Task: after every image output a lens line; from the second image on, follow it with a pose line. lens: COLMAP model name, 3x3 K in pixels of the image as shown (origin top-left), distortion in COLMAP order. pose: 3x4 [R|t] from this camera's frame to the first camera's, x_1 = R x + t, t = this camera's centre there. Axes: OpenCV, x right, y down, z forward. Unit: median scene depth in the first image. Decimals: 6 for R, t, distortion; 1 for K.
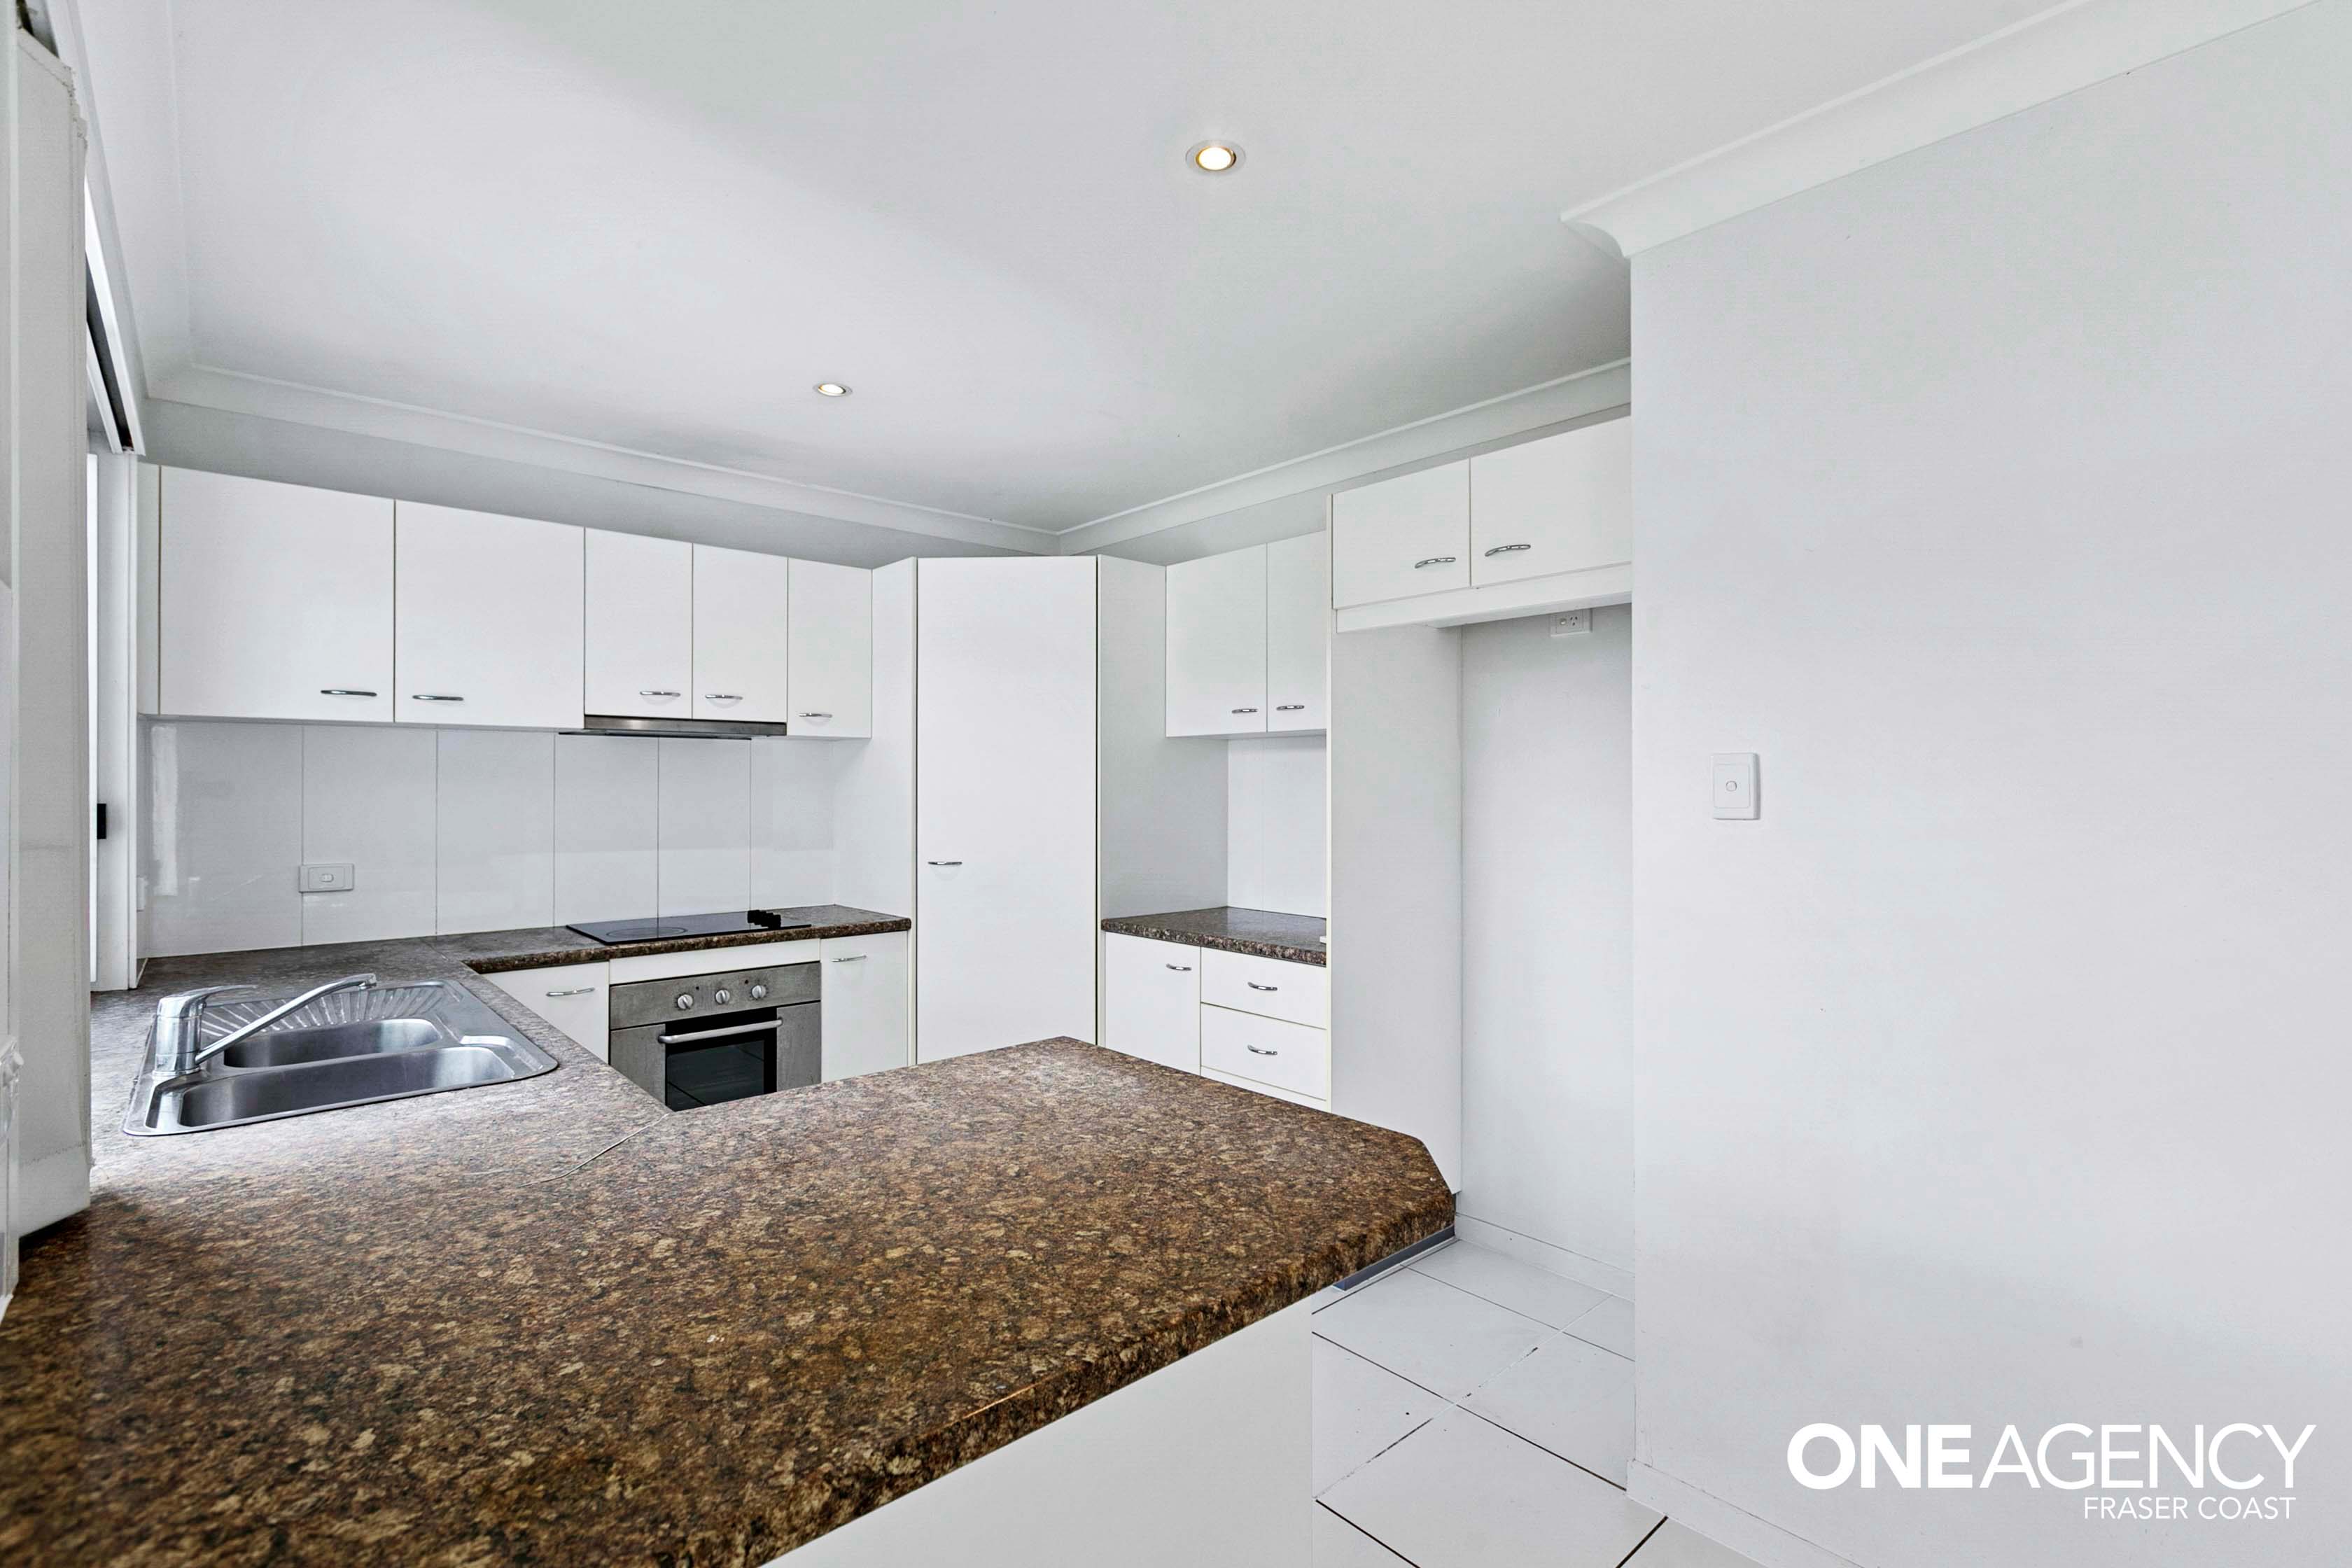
lens RADIAL K [[1070.8, 0, 1176.0], [0, 1070.8, 784.0], [0, 0, 1]] dist [0.004714, 0.000072]
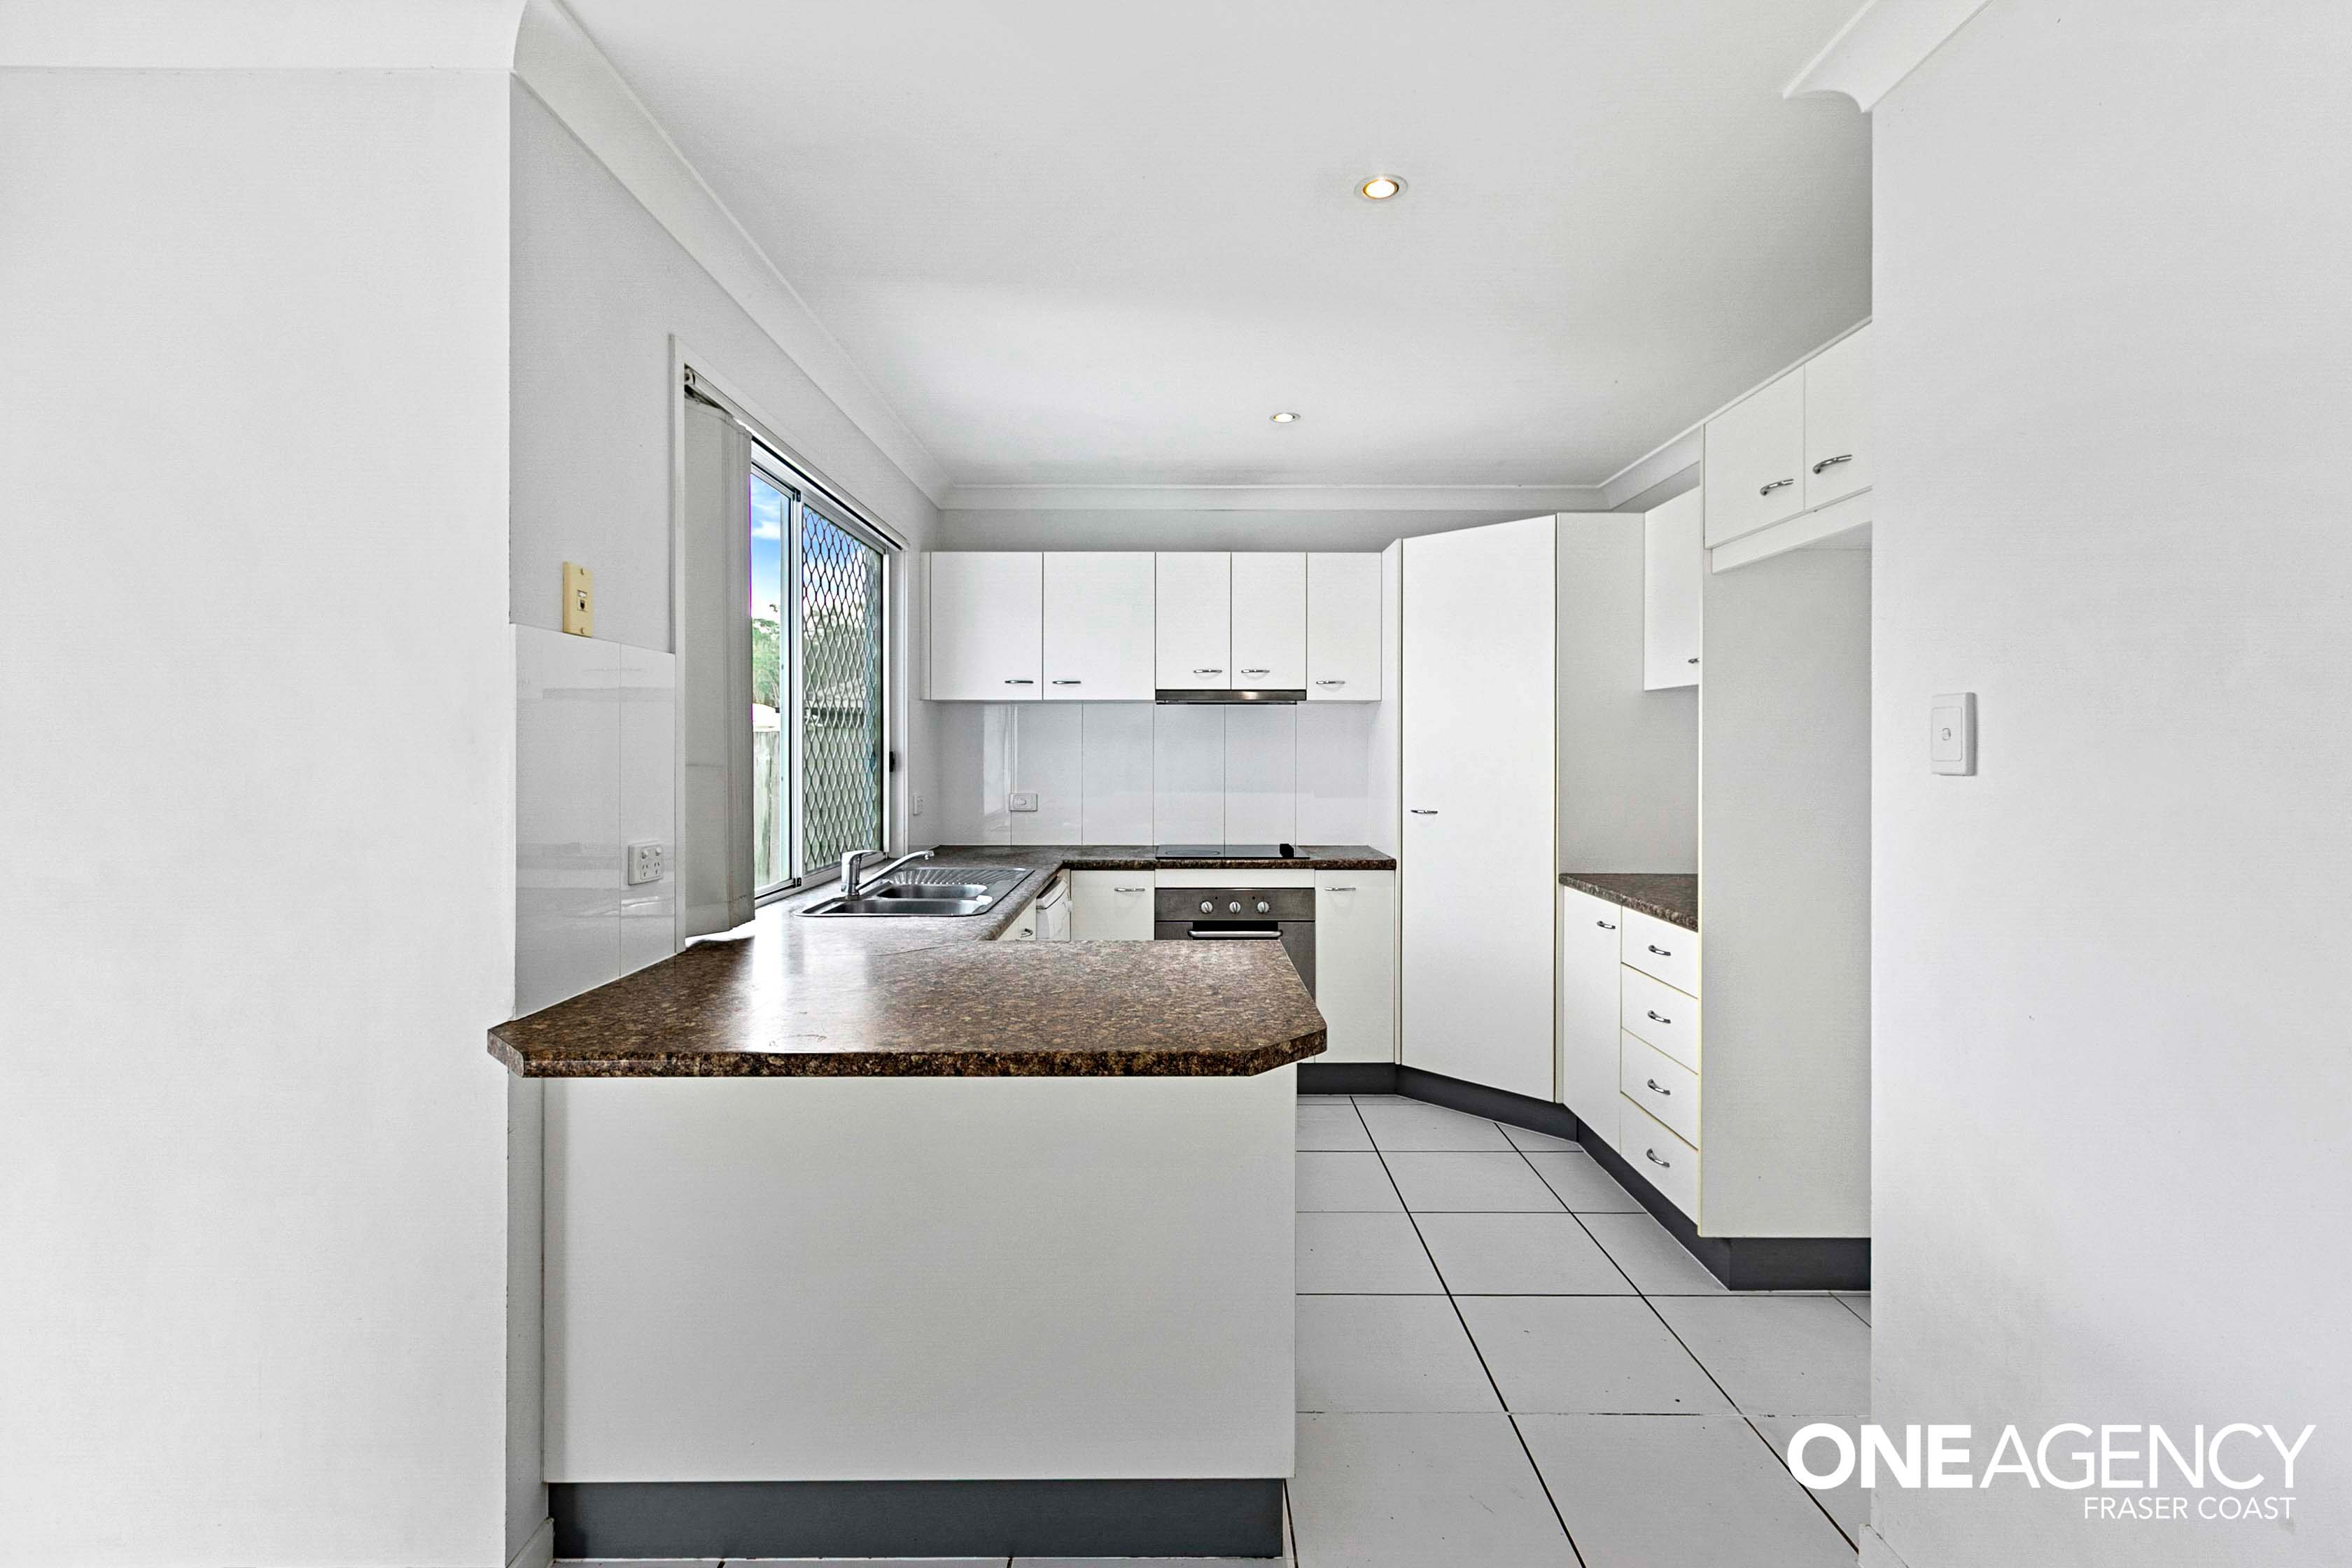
lens RADIAL K [[1086.1, 0, 1171.5], [0, 1086.1, 766.5], [0, 0, 1]] dist [-0.005162, -0.000984]
pose [[0.739326, 0.012023, -0.673241, 0.393060], [0.000878, 0.999822, 0.018821, 0.006392], [0.673347, -0.014506, 0.739184, -0.004836]]
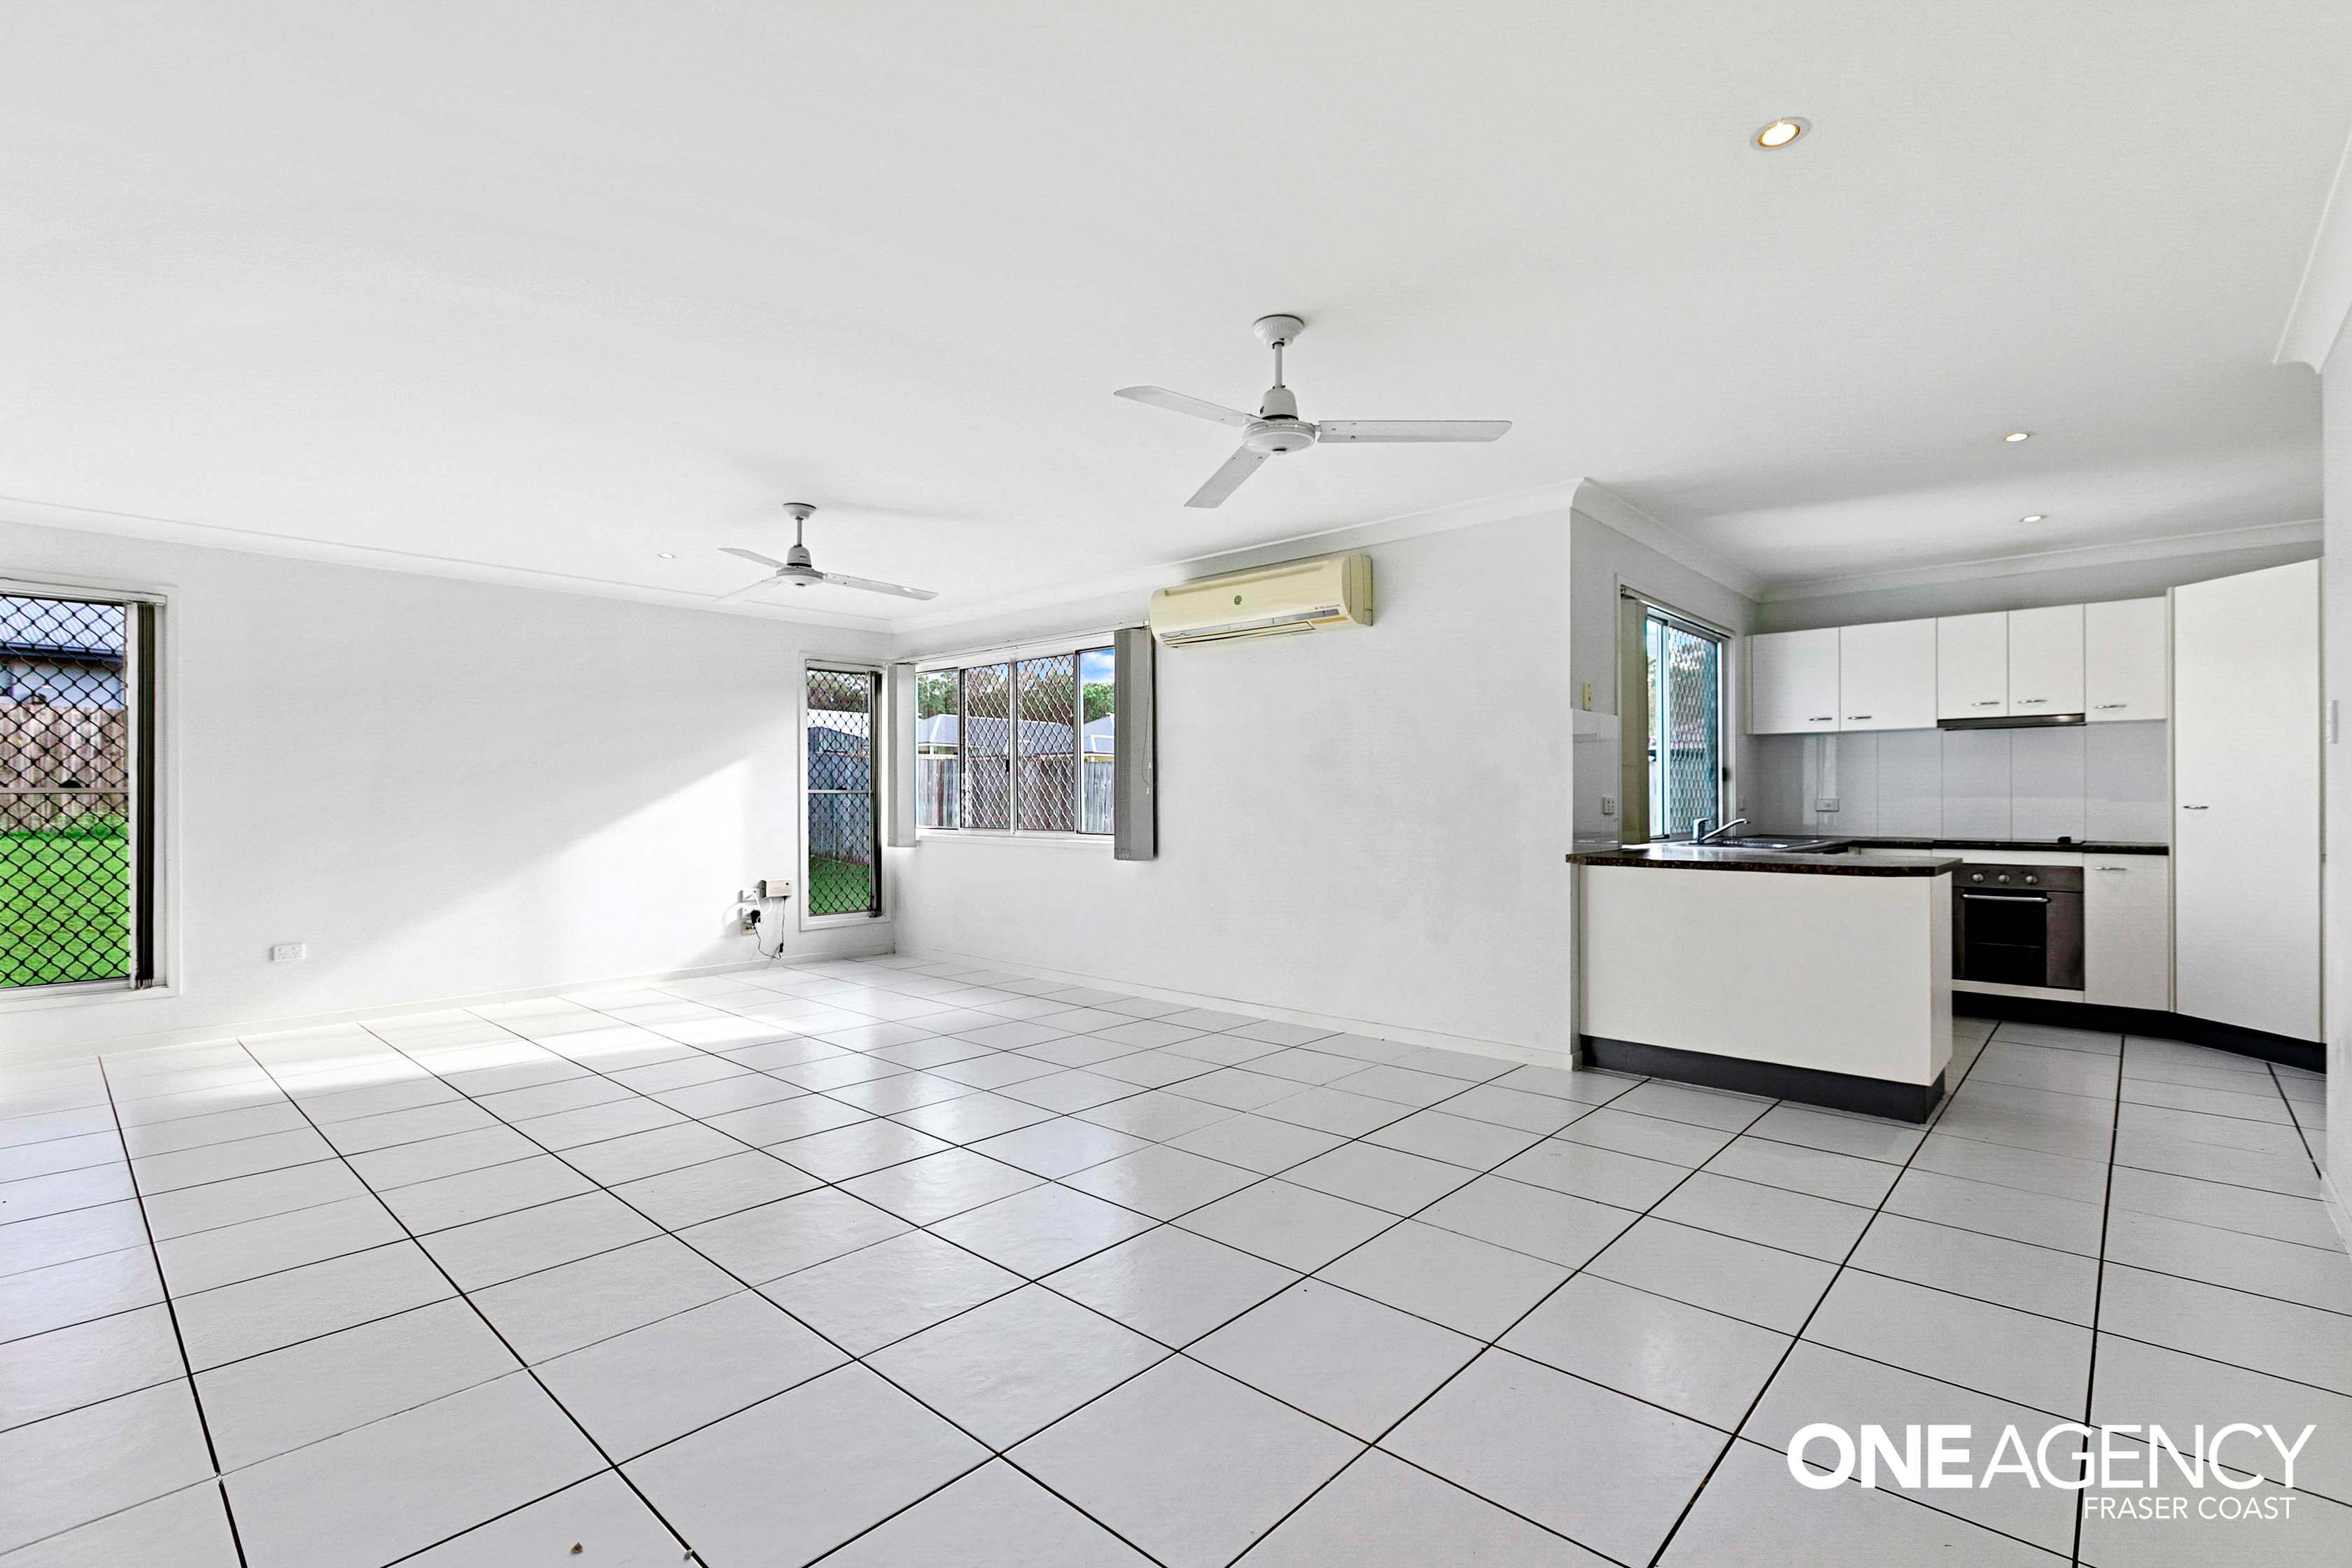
lens RADIAL K [[1070.8, 0, 1176.0], [0, 1070.8, 784.0], [0, 0, 1]] dist [0.004714, 0.000072]
pose [[0.106756, -0.013860, -0.994189, 1.144515], [0.004827, 0.999898, -0.013421, 0.064294], [0.994273, -0.003366, 0.106812, -0.496756]]
